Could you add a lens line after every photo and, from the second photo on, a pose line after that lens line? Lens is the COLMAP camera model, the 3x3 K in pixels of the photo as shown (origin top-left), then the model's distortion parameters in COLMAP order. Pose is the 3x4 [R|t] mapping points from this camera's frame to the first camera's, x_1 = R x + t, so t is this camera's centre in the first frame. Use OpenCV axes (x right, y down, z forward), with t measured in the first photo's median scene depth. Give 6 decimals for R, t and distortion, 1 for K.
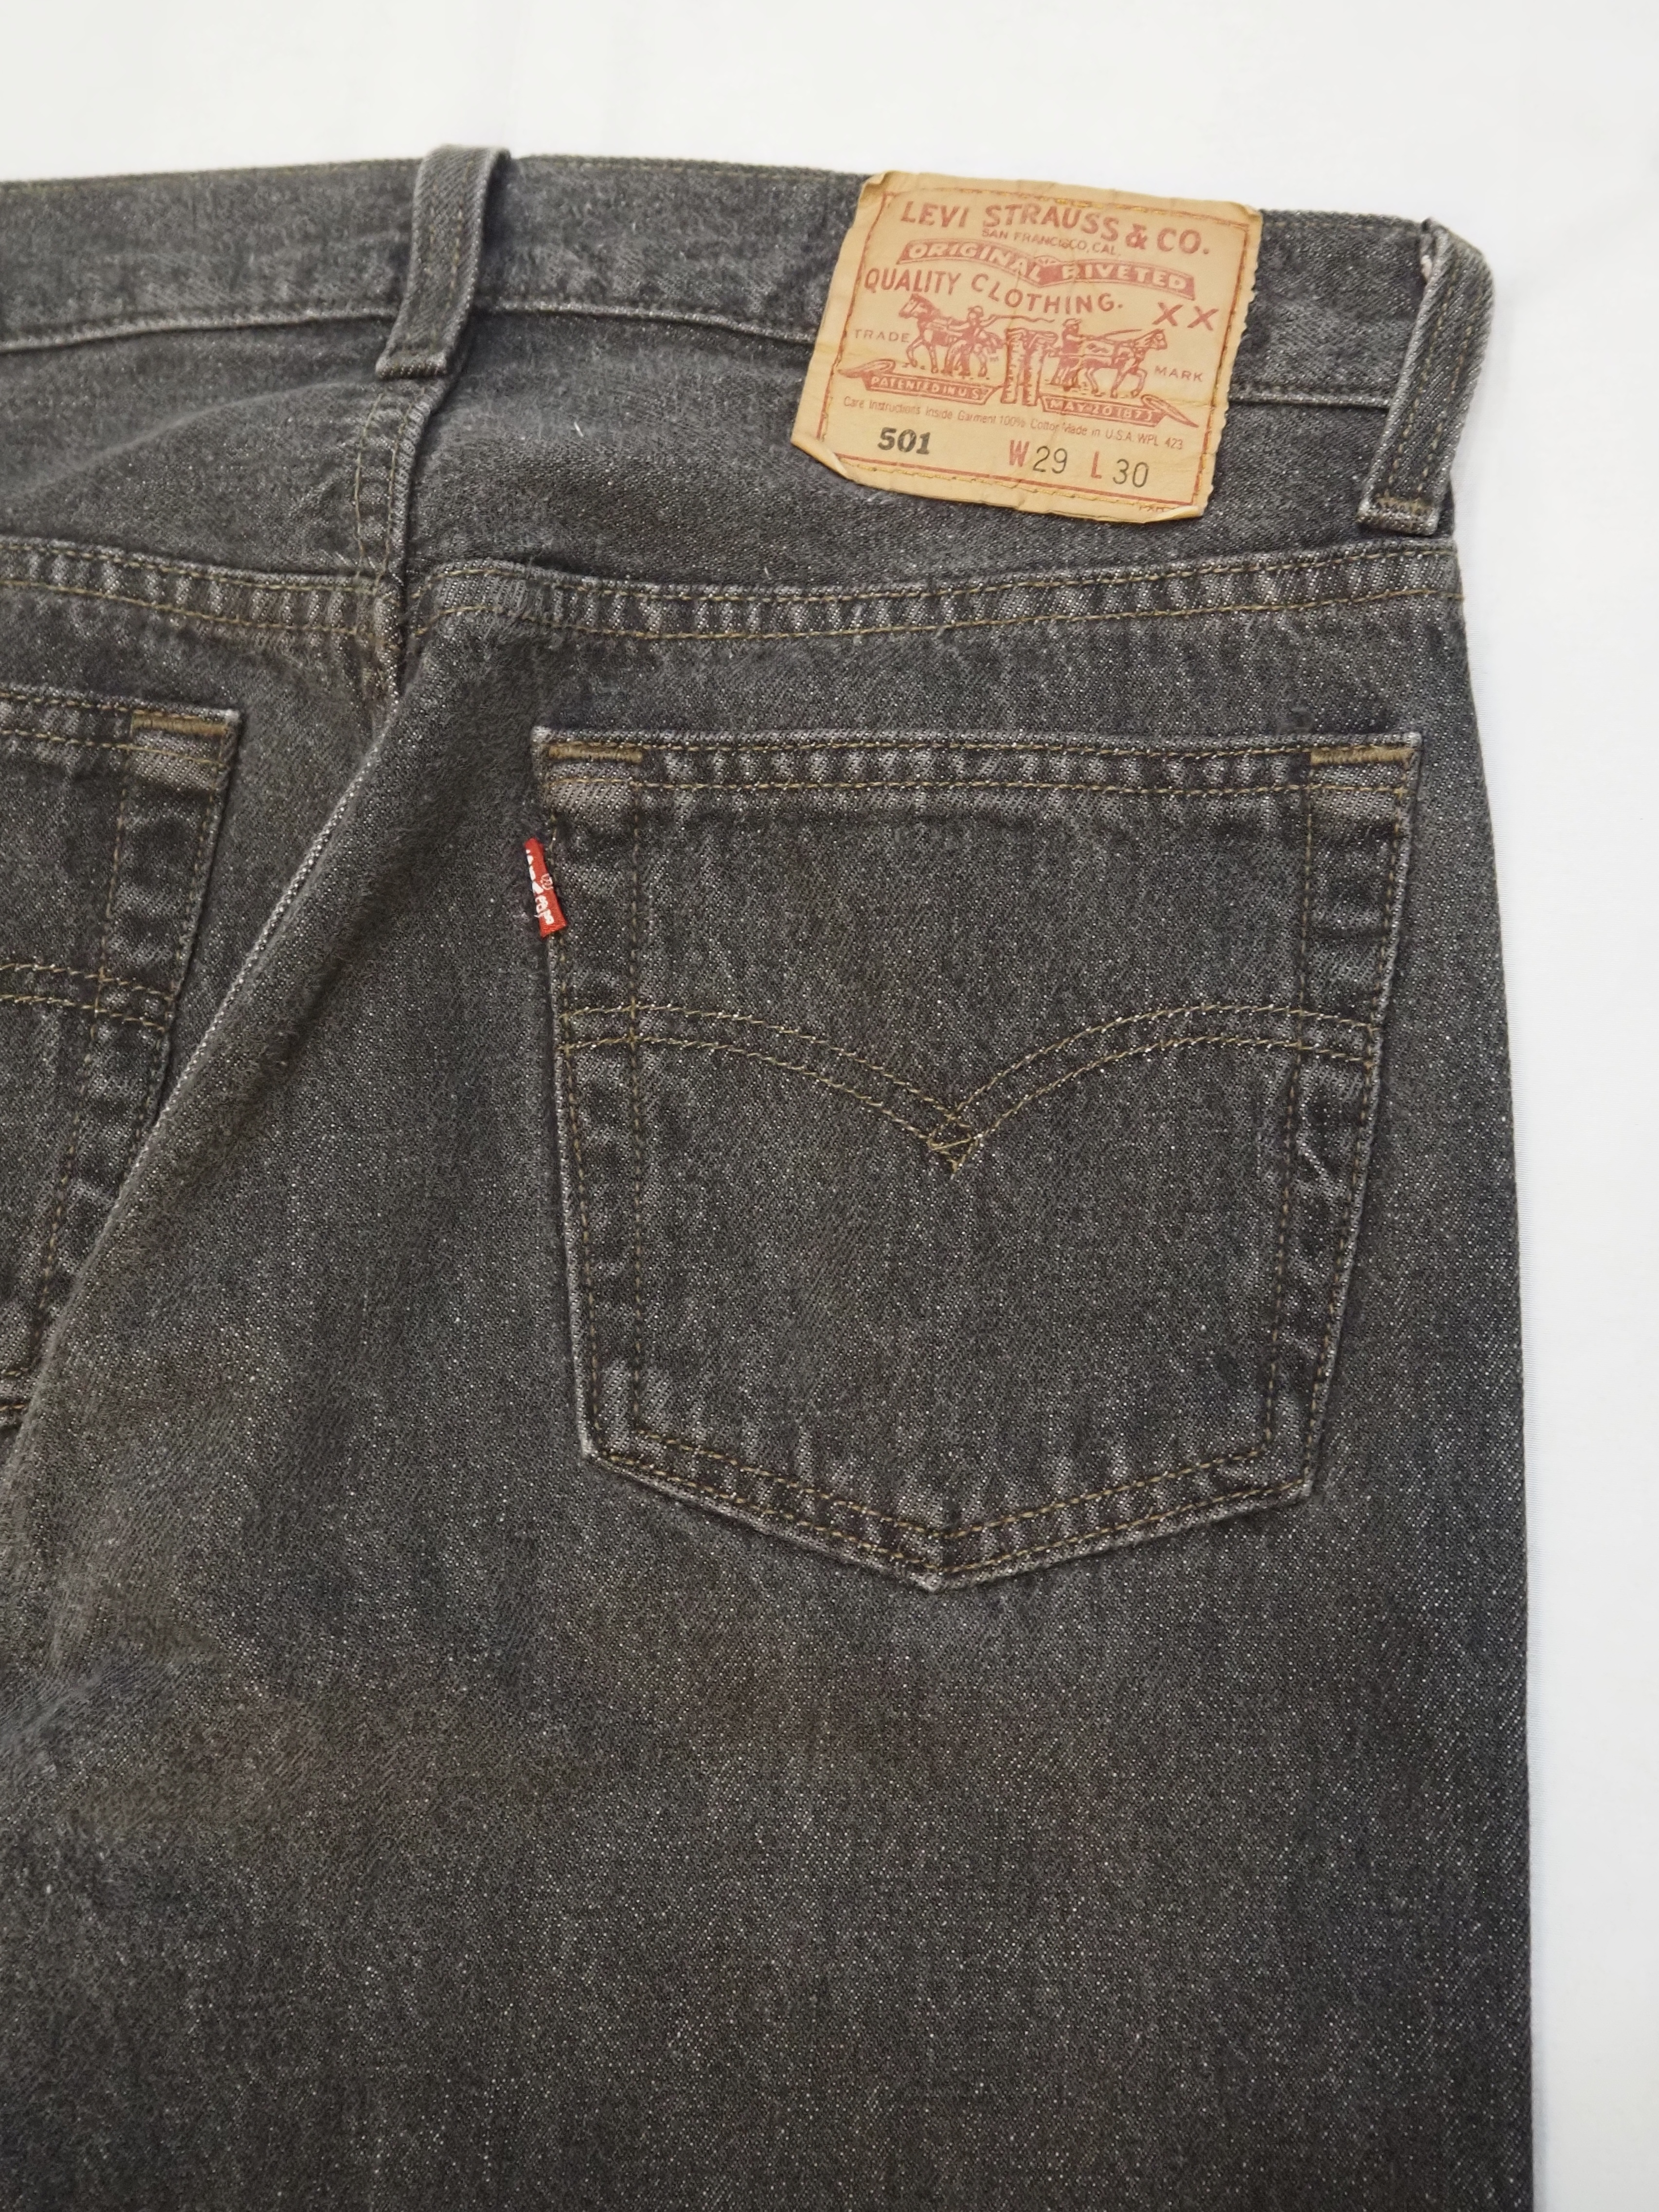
lens RADIAL K [[2640.5, 0, 904.5], [0, 2640.5, 985.6], [0, 0, 1]] dist [0.044711, -0.016268]
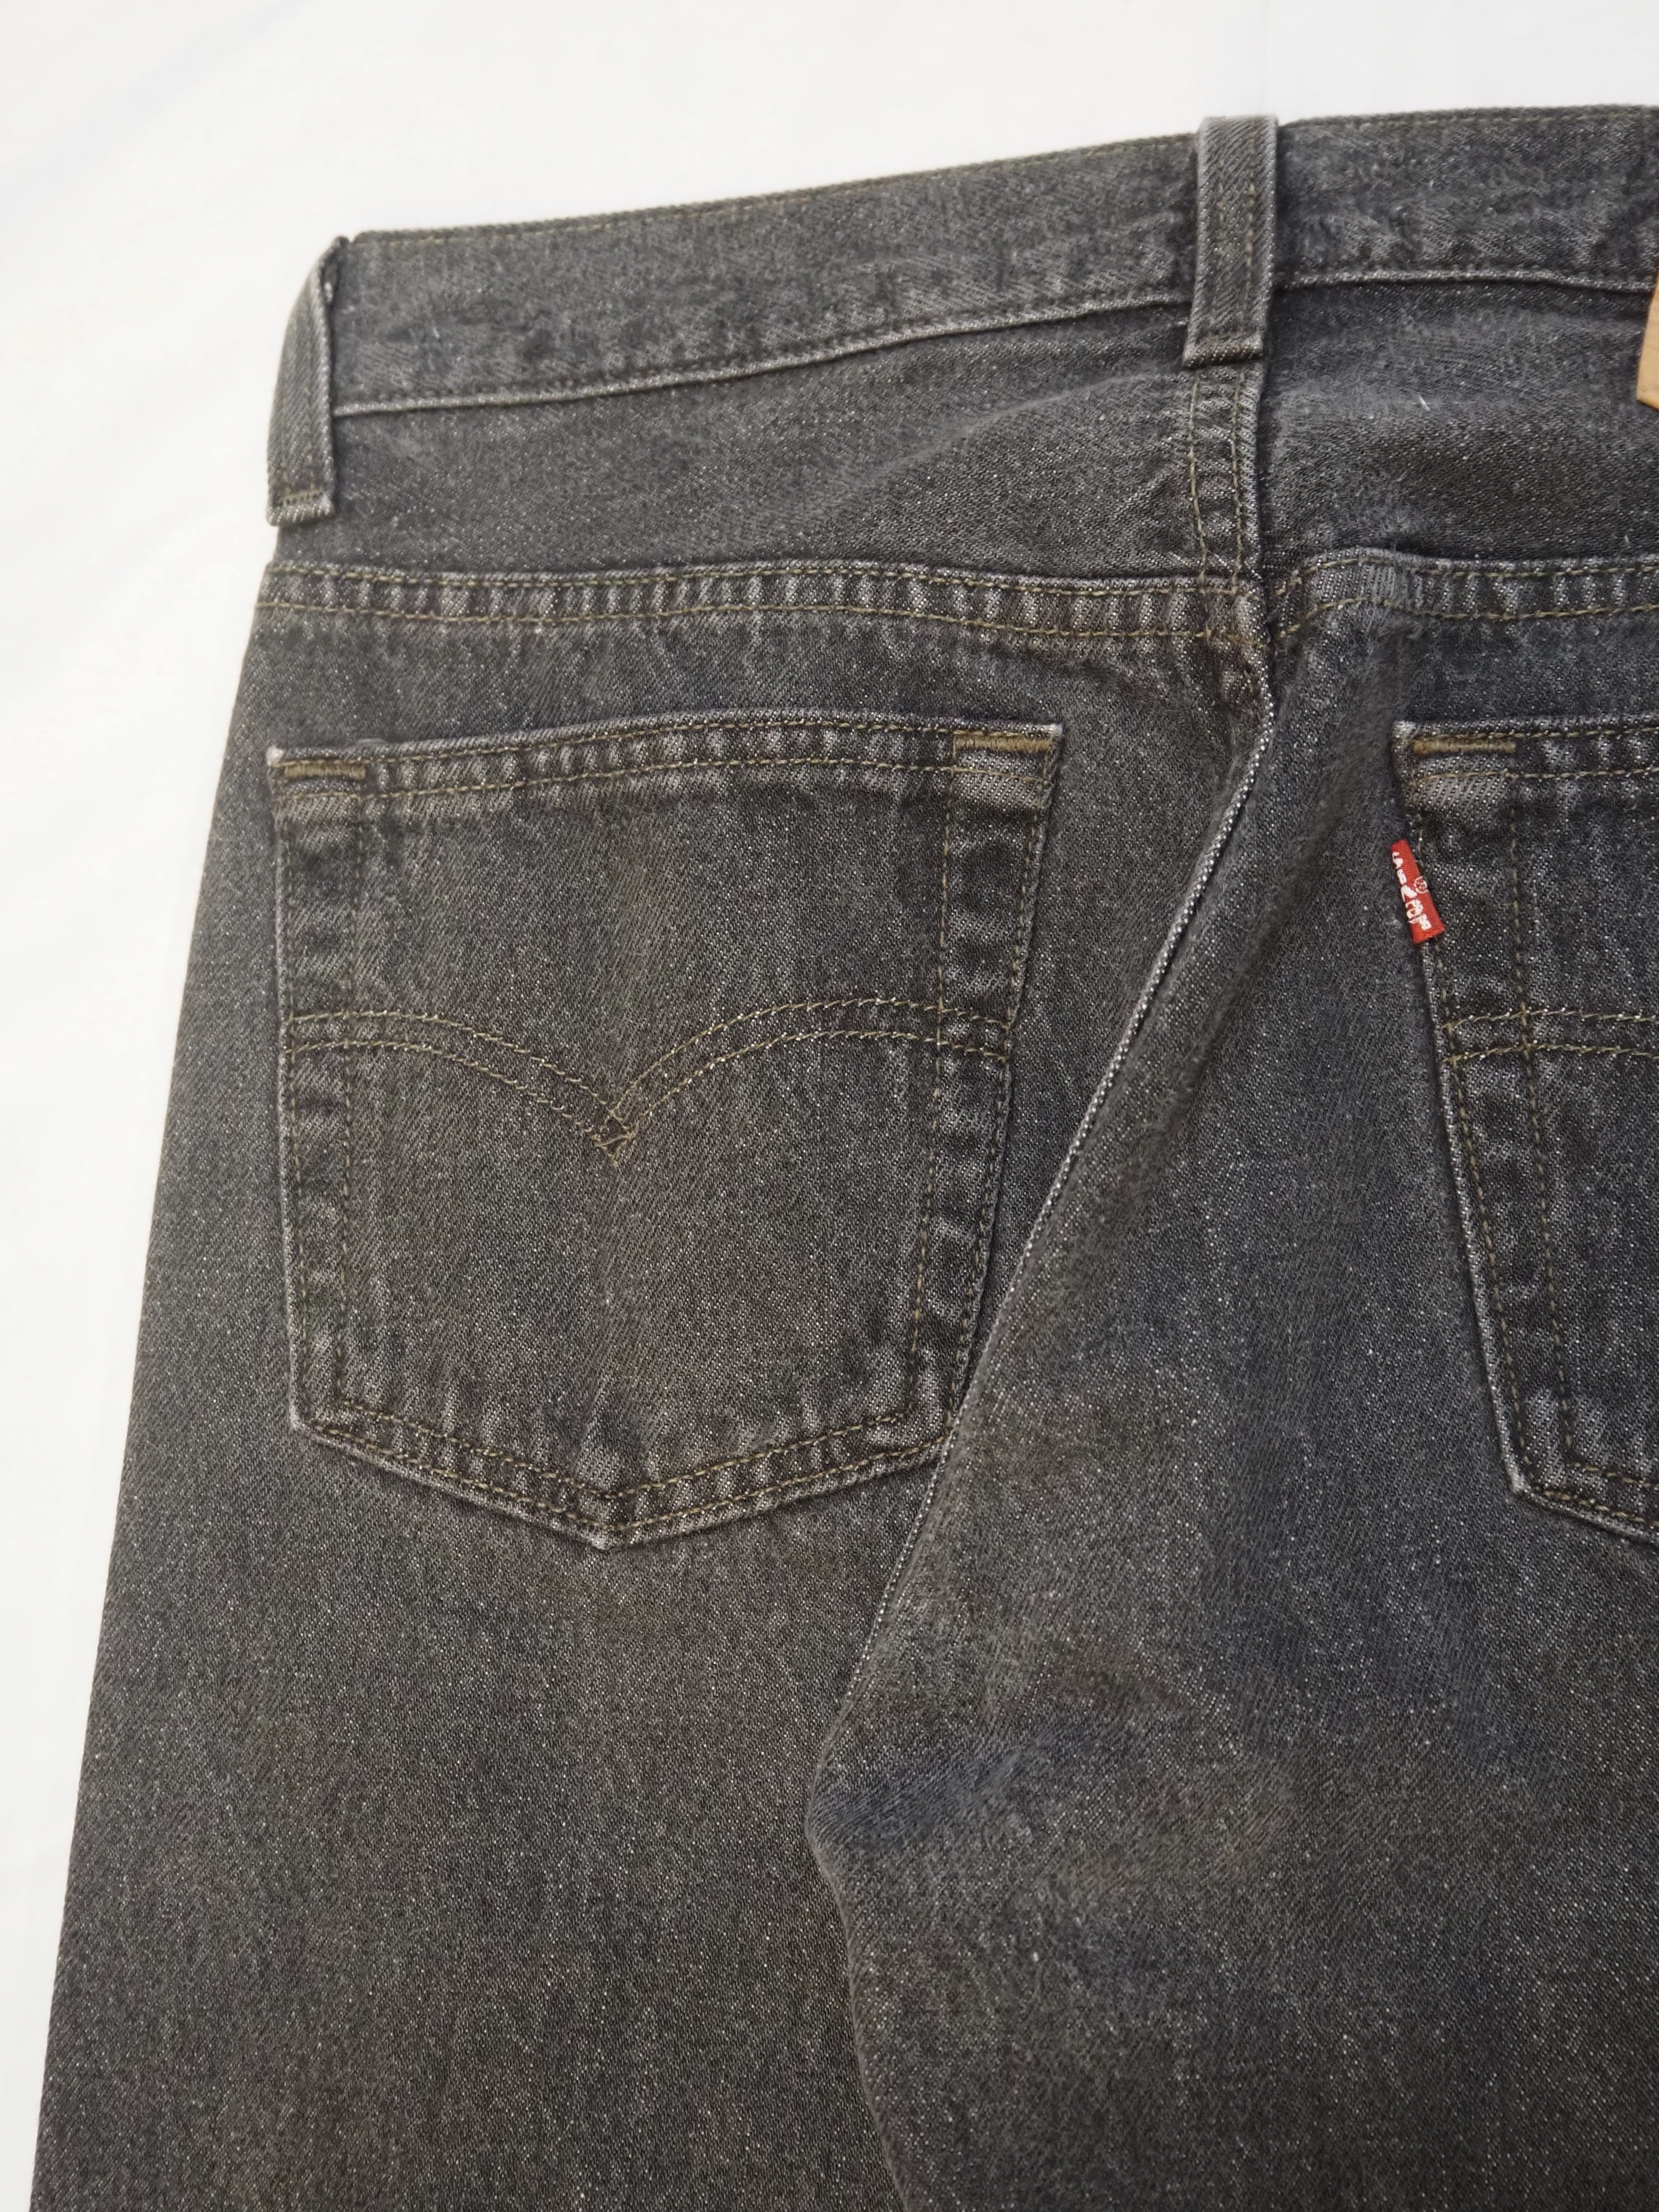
lens RADIAL K [[2644.2, 0, 753.5], [0, 2644.2, 993.8], [0, 0, 1]] dist [0.038246, 0.000190]
pose [[0.992866, -0.049347, -0.108542, -0.265107], [0.050420, 0.998702, 0.007161, -0.018789], [0.108048, -0.012583, 0.994066, 0.031493]]
